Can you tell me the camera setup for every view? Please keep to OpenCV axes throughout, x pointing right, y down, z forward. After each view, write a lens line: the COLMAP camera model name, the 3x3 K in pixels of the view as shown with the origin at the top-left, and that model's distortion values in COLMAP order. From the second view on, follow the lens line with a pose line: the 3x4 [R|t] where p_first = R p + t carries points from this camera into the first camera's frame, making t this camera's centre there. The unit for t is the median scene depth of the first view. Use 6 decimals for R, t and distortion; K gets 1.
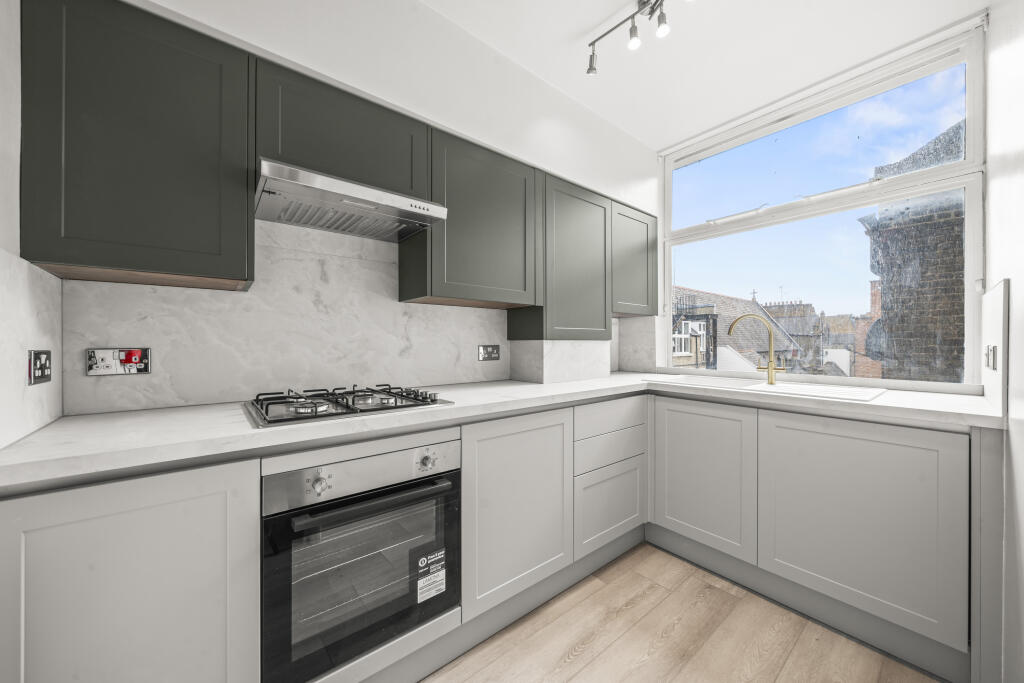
lens RADIAL K [[372.6, 0, 514.3], [0, 372.6, 344.6], [0, 0, 1]] dist [-0.002698, 0.000175]
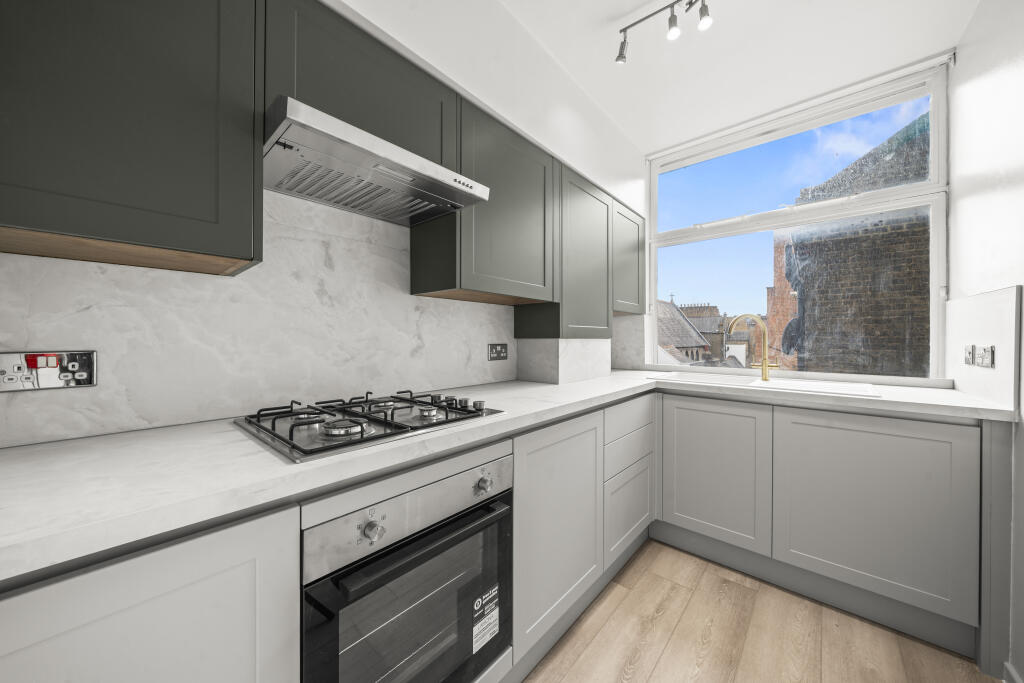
lens RADIAL K [[355.4, 0, 512.4], [0, 355.4, 340.3], [0, 0, 1]] dist [-0.004050, 0.000371]
pose [[0.986366, 0.001309, 0.164563, -0.238007], [-0.001224, 0.999999, -0.000616, -0.008385], [-0.164563, 0.000407, 0.986366, 0.155844]]
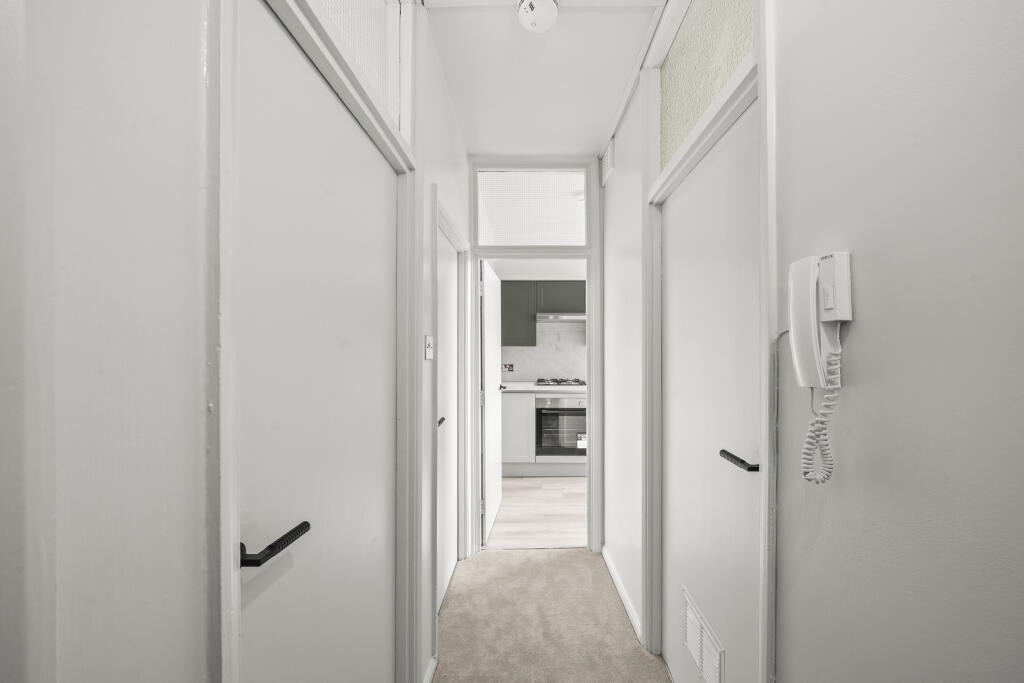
lens RADIAL K [[355.4, 0, 534.9], [0, 355.4, 357.4], [0, 0, 1]] dist [-0.004050, 0.000371]
pose [[0.775577, 0.003389, -0.631244, 1.030529], [-0.007923, 0.999959, -0.004366, -0.033207], [0.631204, 0.008388, 0.775572, -1.178160]]
